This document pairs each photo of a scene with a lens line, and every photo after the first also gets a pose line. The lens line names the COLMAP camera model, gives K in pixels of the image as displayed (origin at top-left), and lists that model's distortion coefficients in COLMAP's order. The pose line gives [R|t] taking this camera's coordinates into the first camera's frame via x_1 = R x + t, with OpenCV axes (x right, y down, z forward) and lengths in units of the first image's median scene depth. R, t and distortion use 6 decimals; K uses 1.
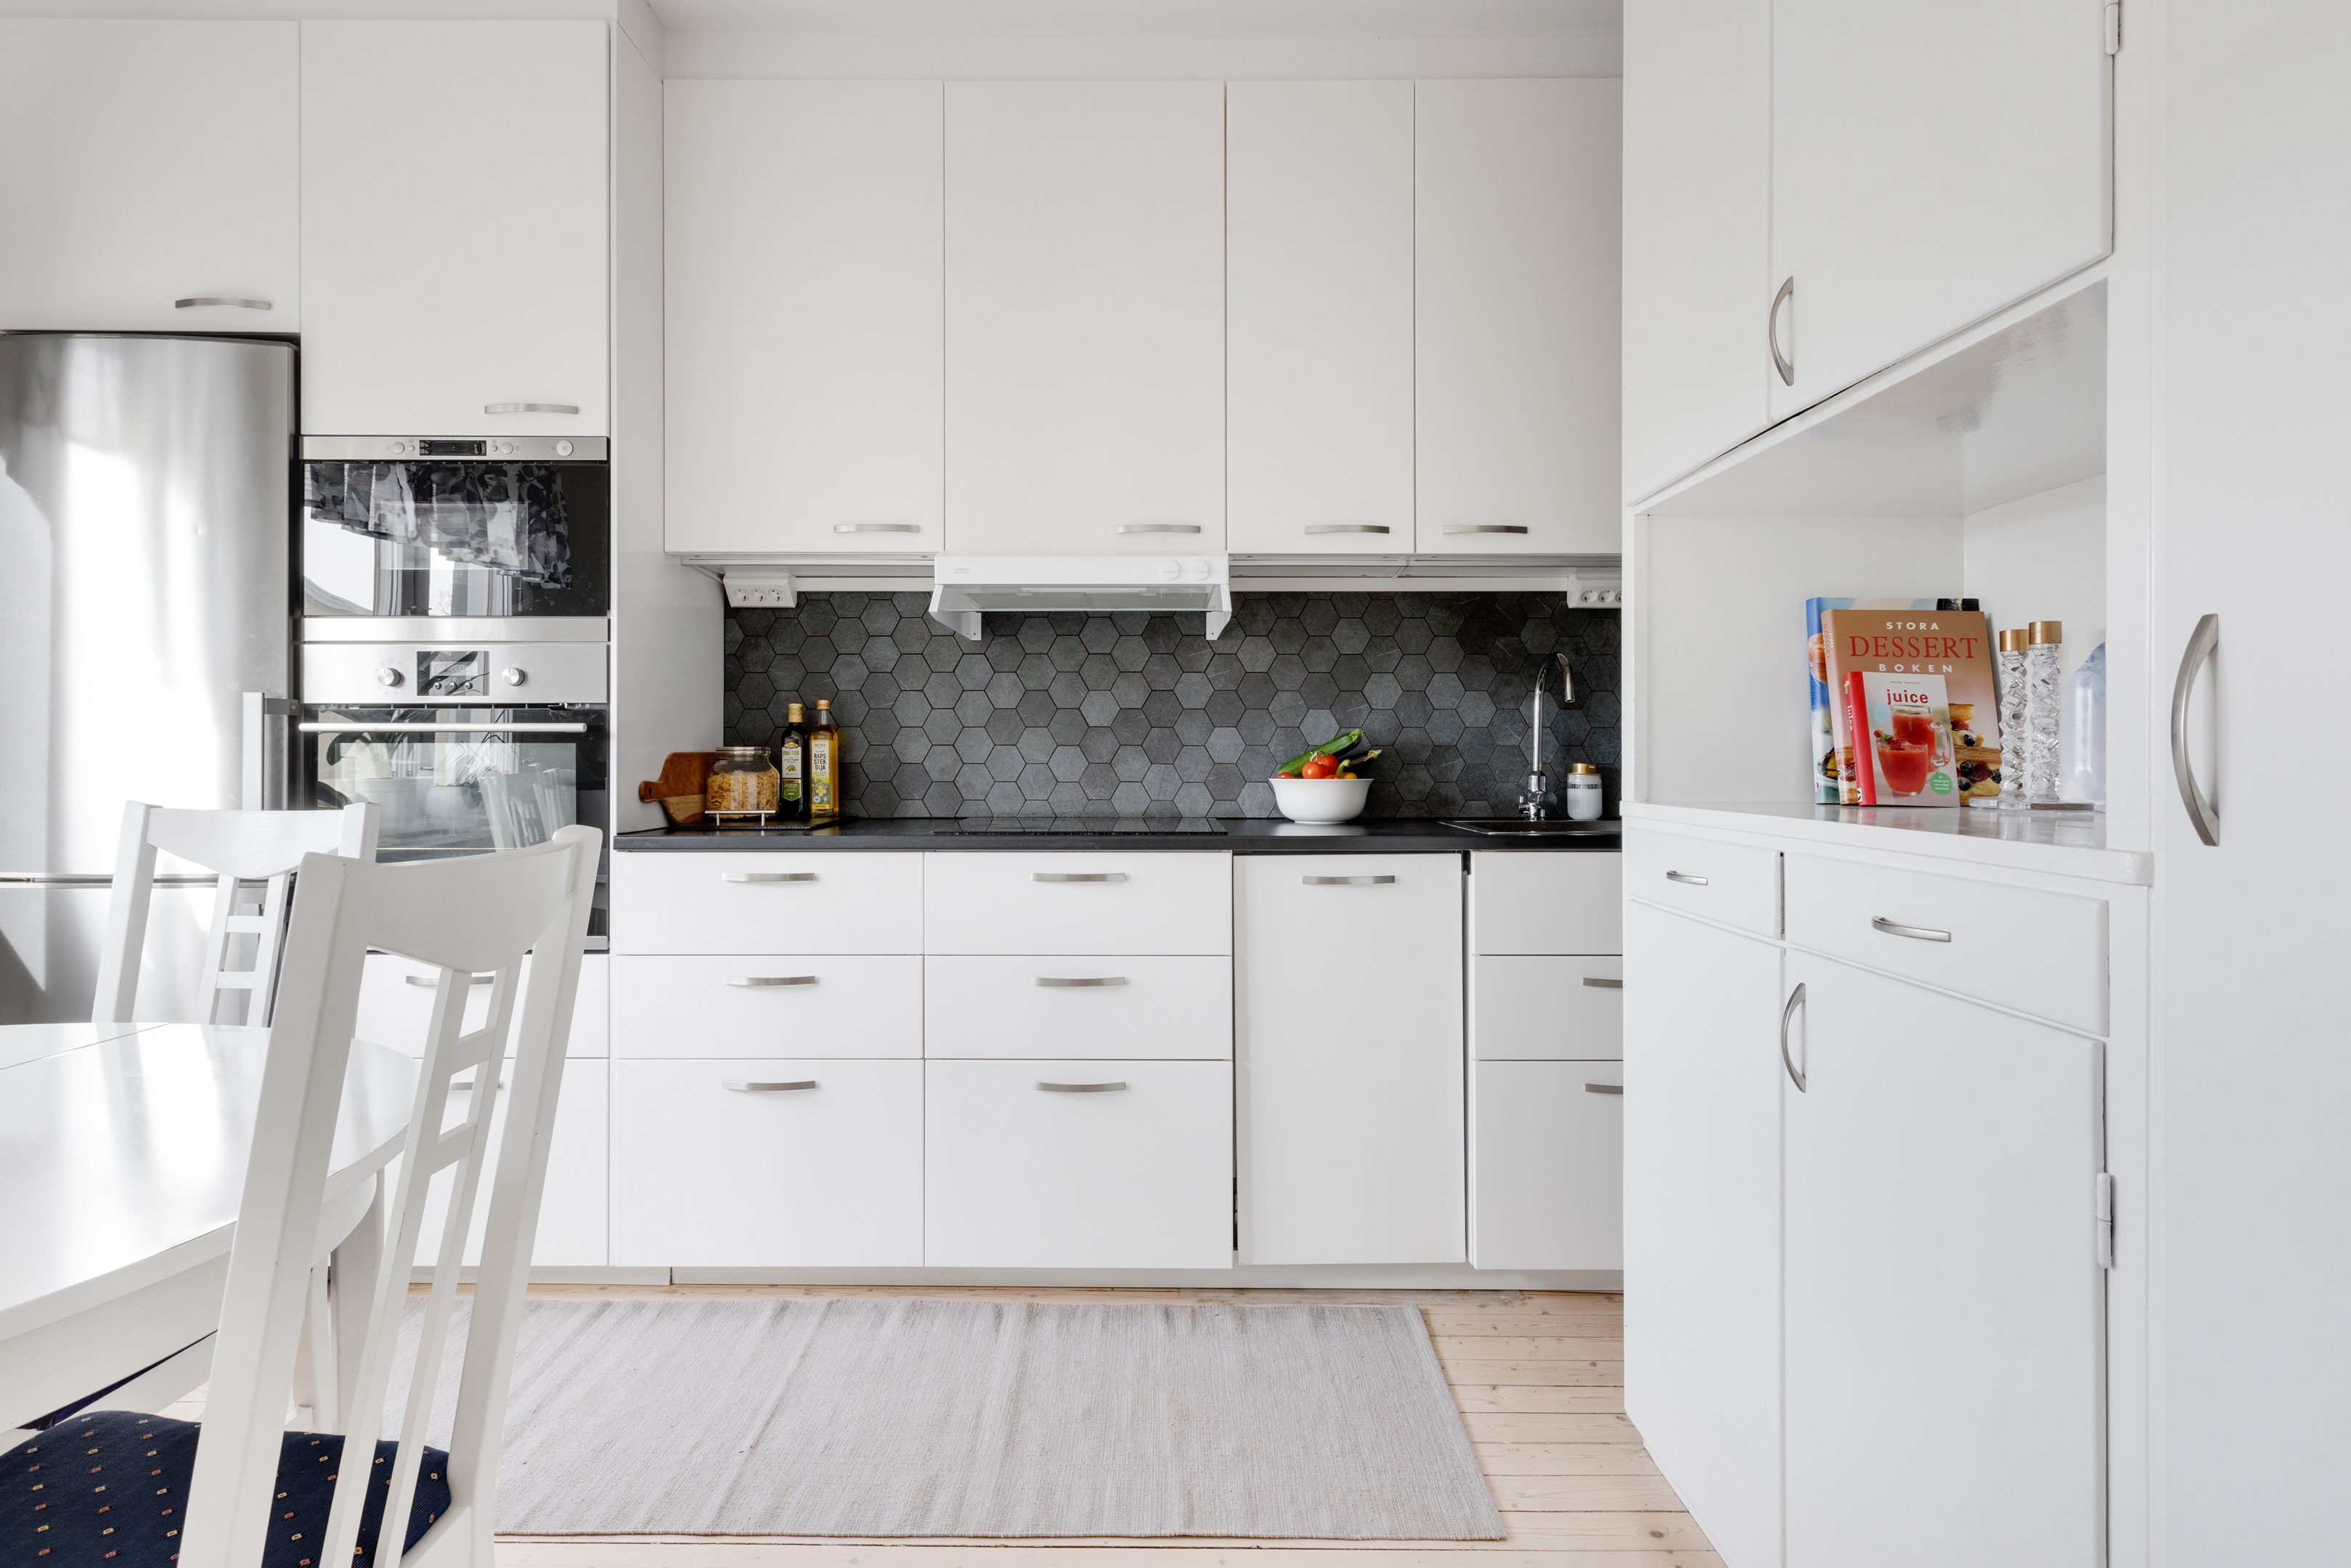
lens RADIAL K [[1266.2, 0, 1186.5], [0, 1266.2, 741.5], [0, 0, 1]] dist [0.002727, -0.001062]
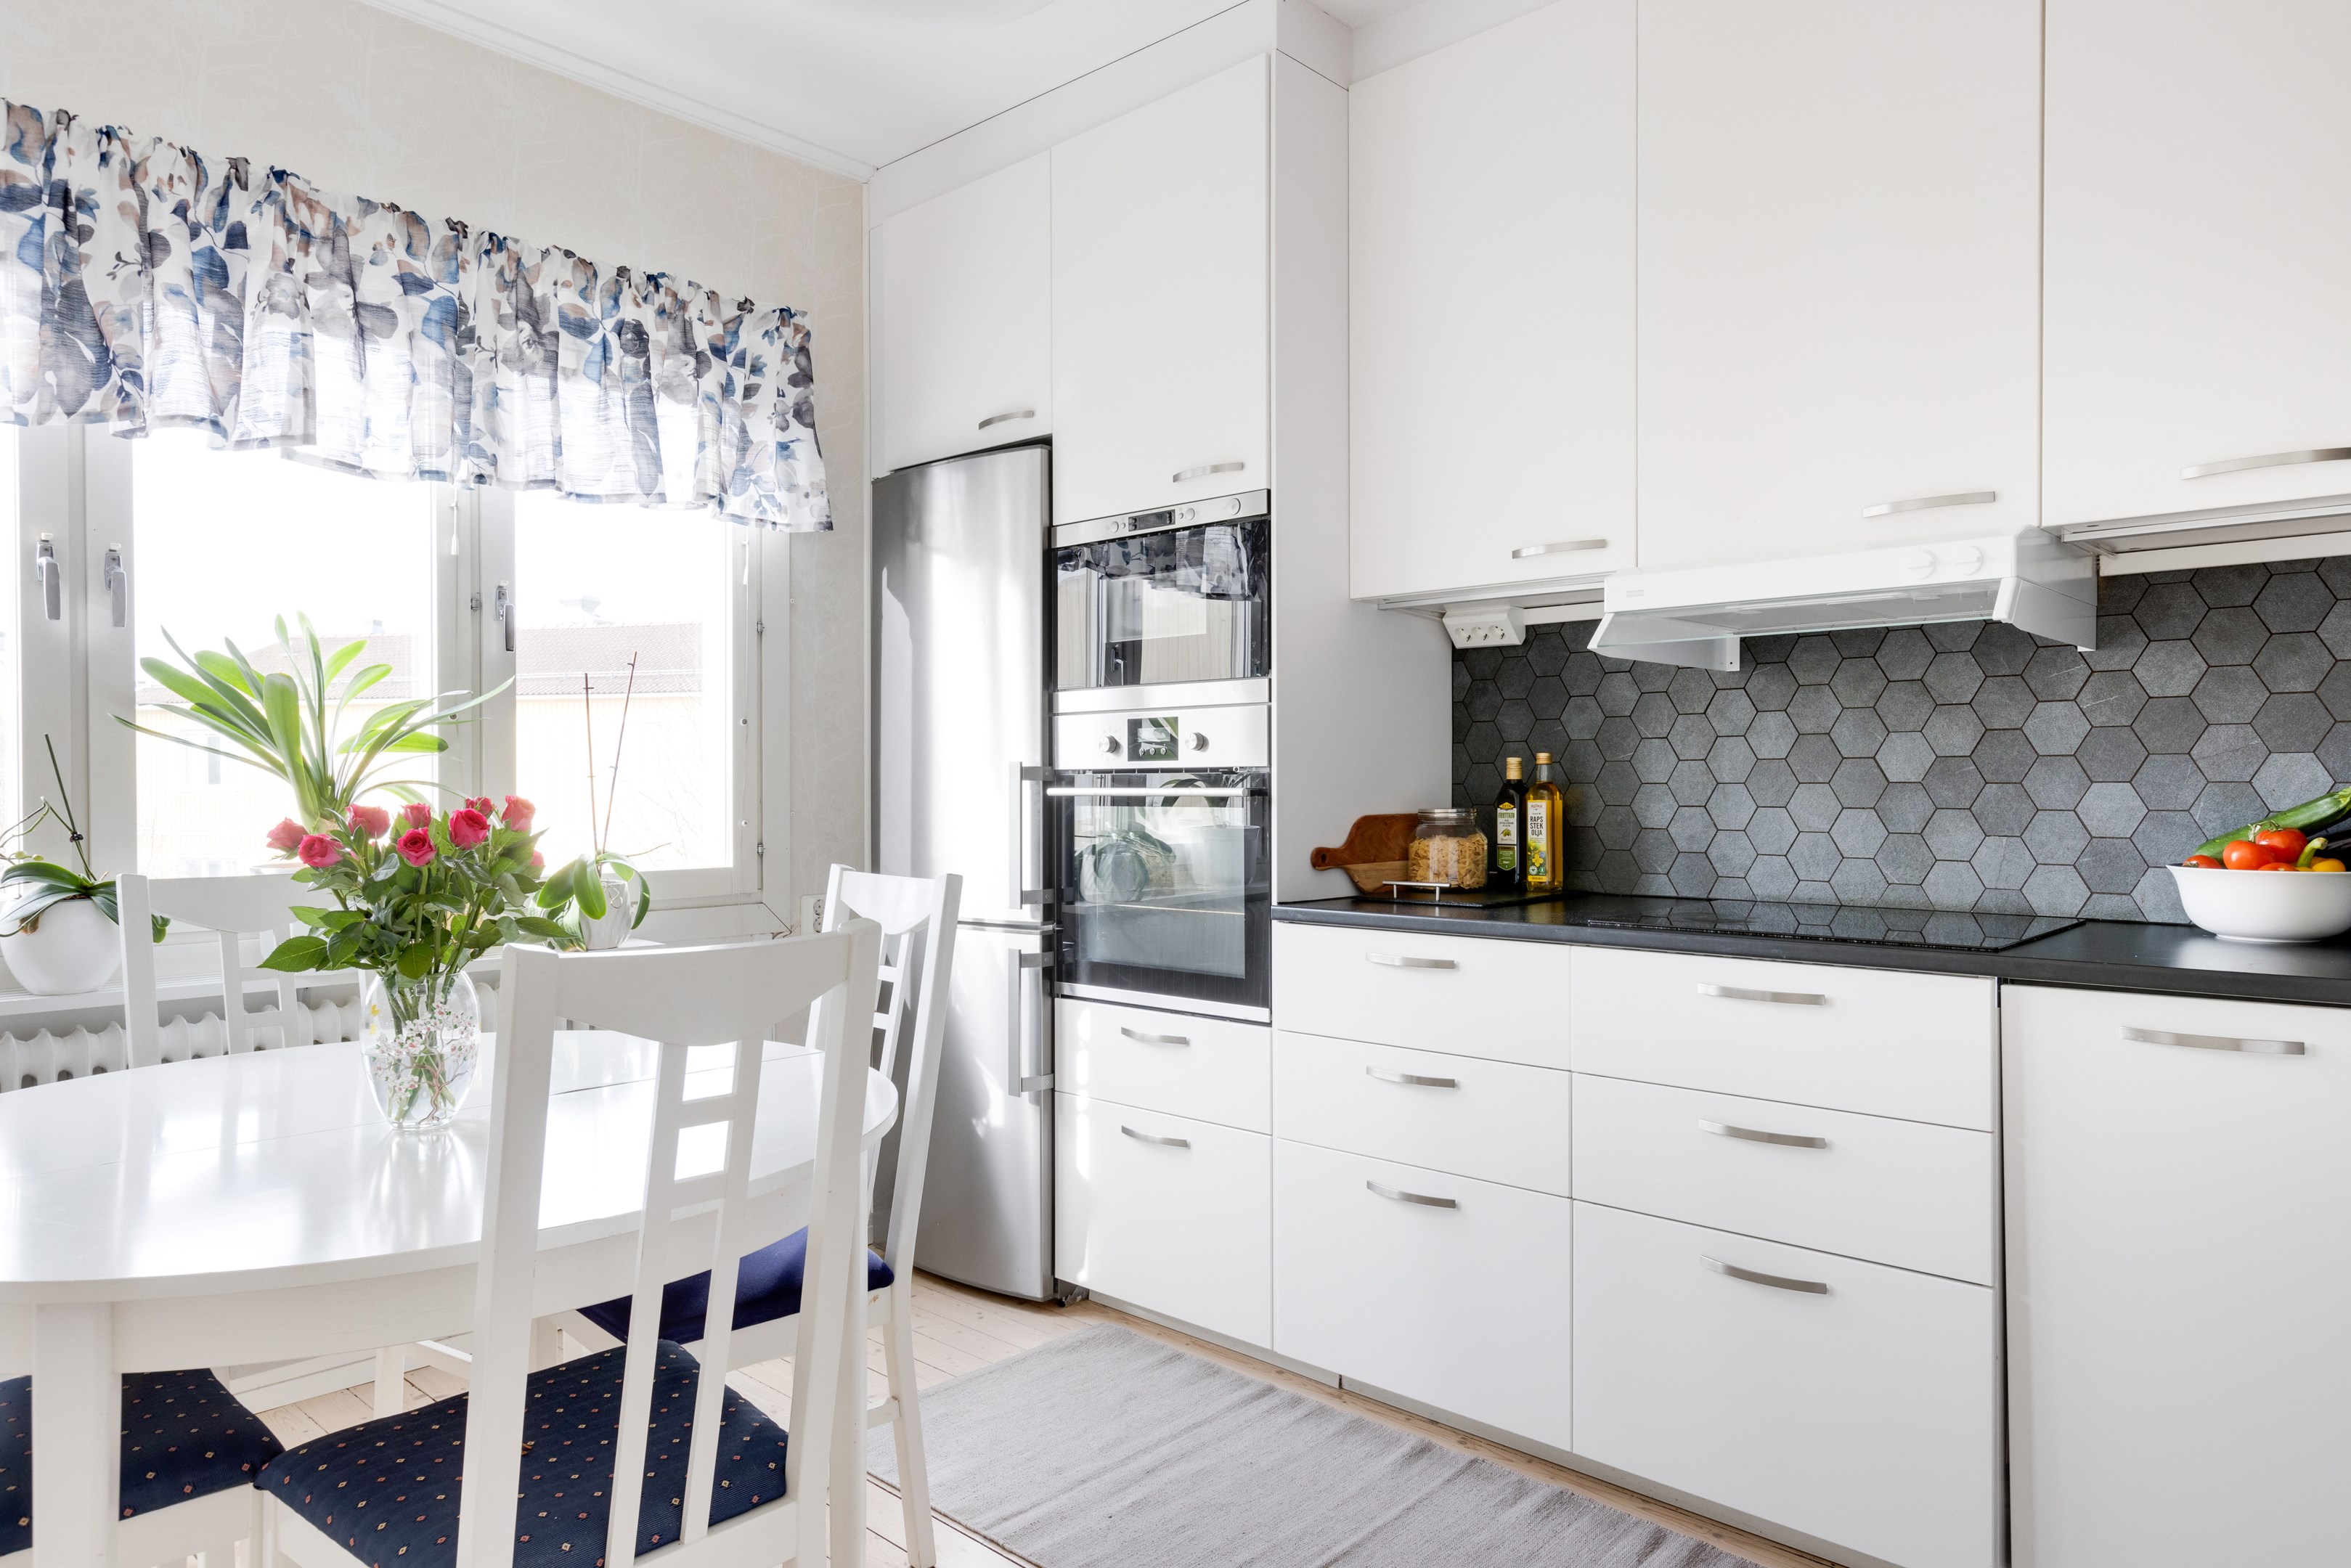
lens RADIAL K [[1492.5, 0, 1175.5], [0, 1492.5, 789.4], [0, 0, 1]] dist [-0.000939, 0.003830]
pose [[0.721984, 0.001038, -0.691909, 0.243426], [0.009029, 0.999900, 0.010921, -0.023168], [0.691851, -0.014131, 0.721902, 0.118868]]
